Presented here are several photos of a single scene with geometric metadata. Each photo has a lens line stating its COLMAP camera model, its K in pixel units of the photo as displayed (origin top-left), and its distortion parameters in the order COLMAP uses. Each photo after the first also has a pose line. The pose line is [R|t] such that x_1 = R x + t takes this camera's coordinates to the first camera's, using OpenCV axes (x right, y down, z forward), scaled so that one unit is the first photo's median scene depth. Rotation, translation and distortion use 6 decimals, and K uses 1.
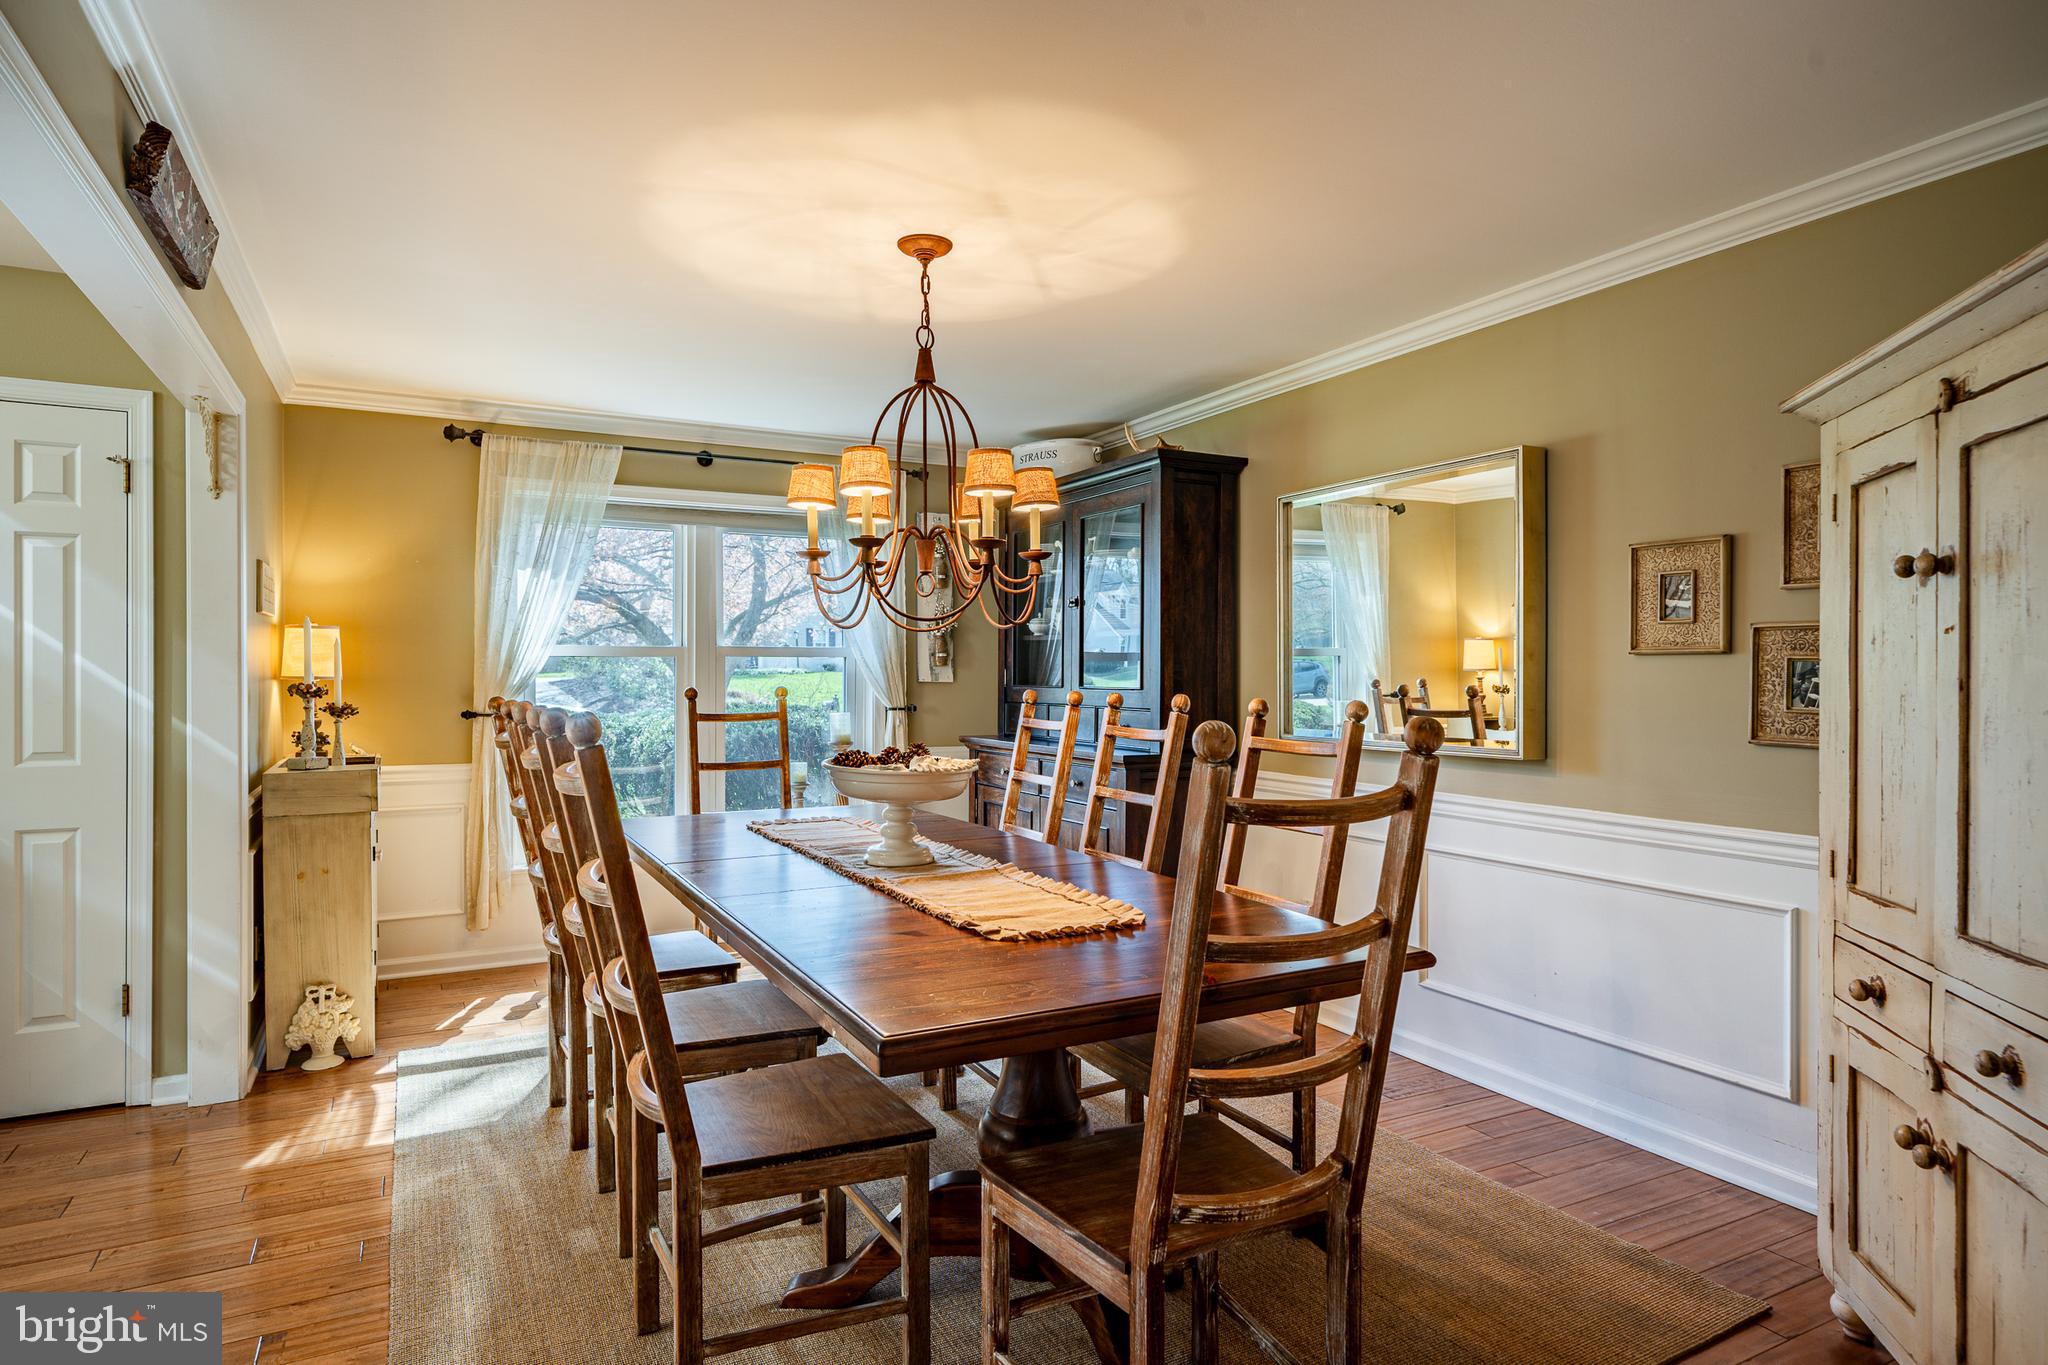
lens RADIAL K [[1140.9, 0, 974.6], [0, 1140.9, 668.0], [0, 0, 1]] dist [0.004657, -0.002758]
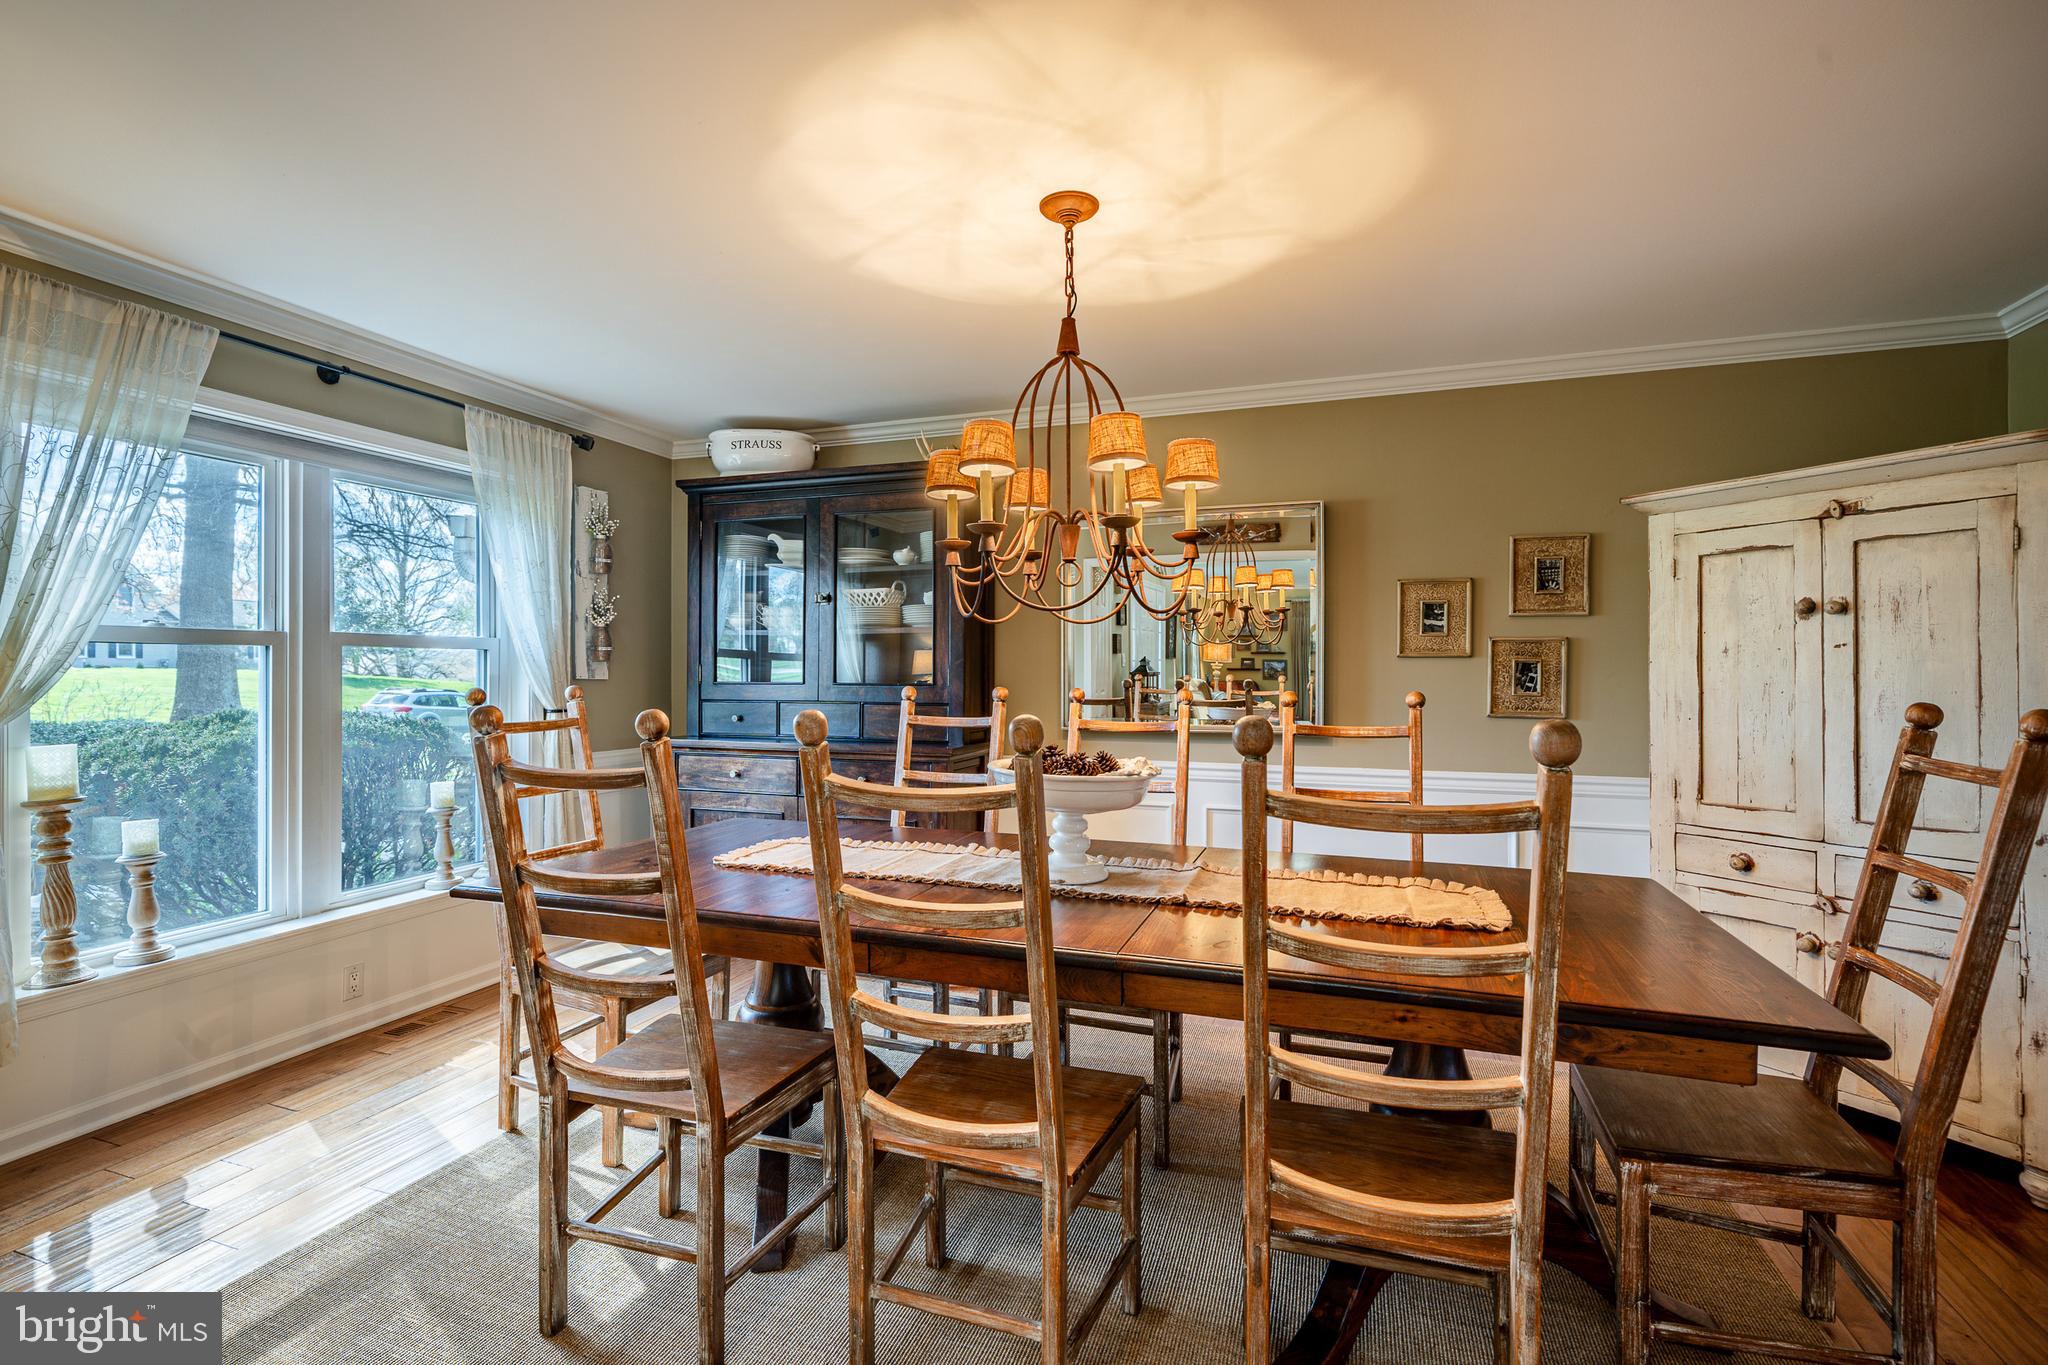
lens RADIAL K [[961.6, 0, 1010.7], [0, 961.6, 667.7], [0, 0, 1]] dist [-0.001930, 0.002075]
pose [[0.729299, 0.000822, 0.684195, -0.611263], [-0.003432, 0.999991, 0.002457, 0.000218], [-0.684187, -0.004140, 0.729295, 0.464813]]
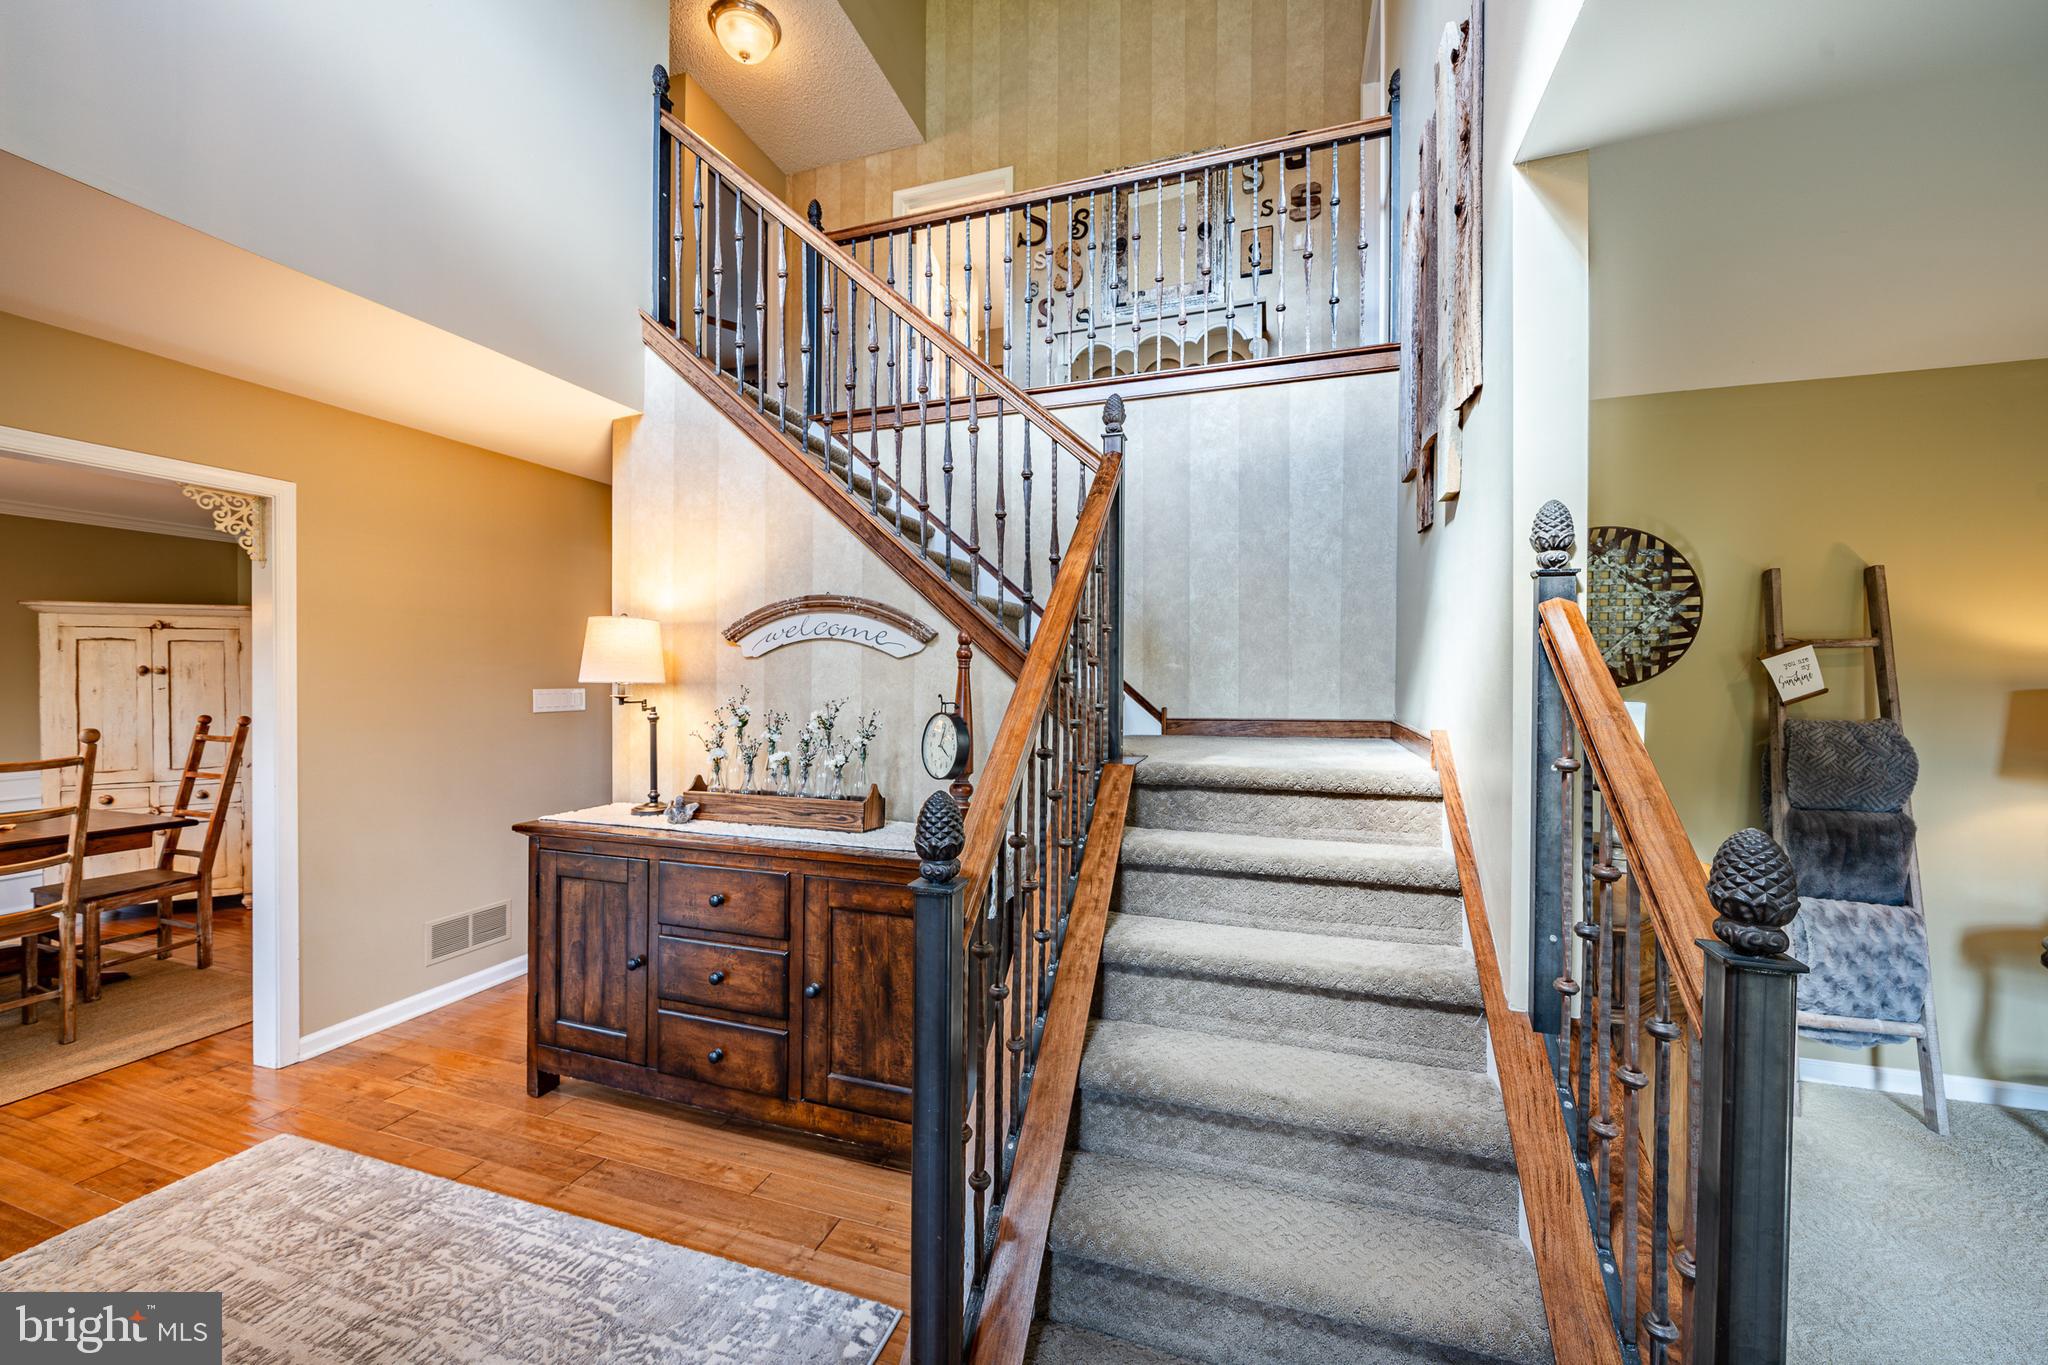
lens RADIAL K [[782.5, 0, 1013.0], [0, 782.5, 675.8], [0, 0, 1]] dist [-0.008051, -0.000227]
pose [[-0.690278, -0.001059, 0.723544, -1.673569], [-0.001703, 0.999999, -0.000161, -0.046740], [-0.723542, -0.001343, -0.690279, 0.428740]]
